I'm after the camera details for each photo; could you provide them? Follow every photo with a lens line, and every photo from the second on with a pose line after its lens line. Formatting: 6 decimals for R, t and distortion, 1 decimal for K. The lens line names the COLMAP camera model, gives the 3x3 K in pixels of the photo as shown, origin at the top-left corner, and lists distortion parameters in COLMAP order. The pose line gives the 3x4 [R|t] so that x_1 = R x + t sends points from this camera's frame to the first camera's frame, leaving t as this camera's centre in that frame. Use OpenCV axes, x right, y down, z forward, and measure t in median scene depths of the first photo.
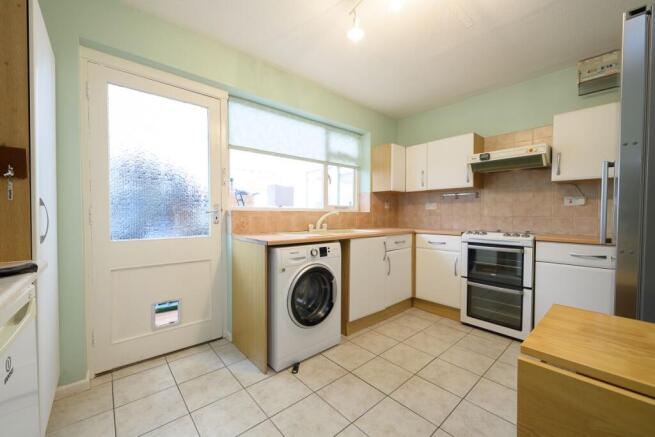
lens RADIAL K [[263.3, 0, 325.6], [0, 263.3, 218.9], [0, 0, 1]] dist [-0.011107, 0.002498]
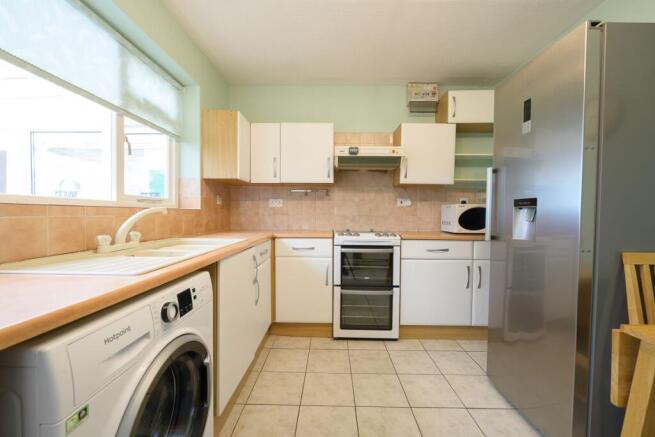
lens RADIAL K [[263.3, 0, 331.4], [0, 263.3, 220.1], [0, 0, 1]] dist [-0.011107, 0.002498]
pose [[0.666045, -0.015710, 0.745747, -0.127350], [0.006821, 0.999865, 0.014972, -0.008178], [-0.745881, -0.004885, 0.666062, 0.422359]]
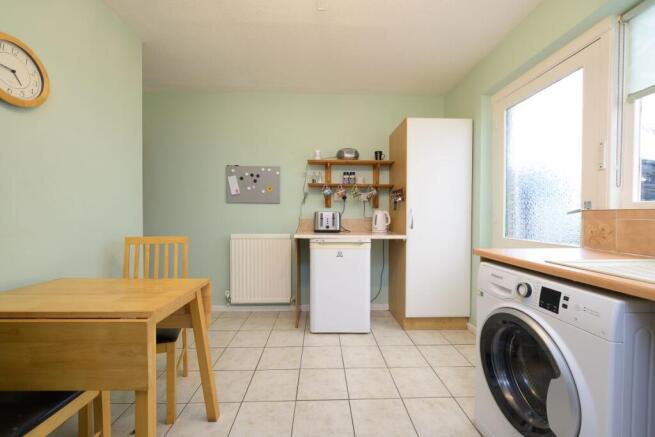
lens RADIAL K [[263.3, 0, 328.1], [0, 263.3, 217.6], [0, 0, 1]] dist [-0.011107, 0.002498]
pose [[-0.637171, 0.004253, -0.770711, 0.441498], [-0.017657, 0.999642, 0.020114, -0.012256], [0.770520, 0.026425, -0.636868, 0.764926]]
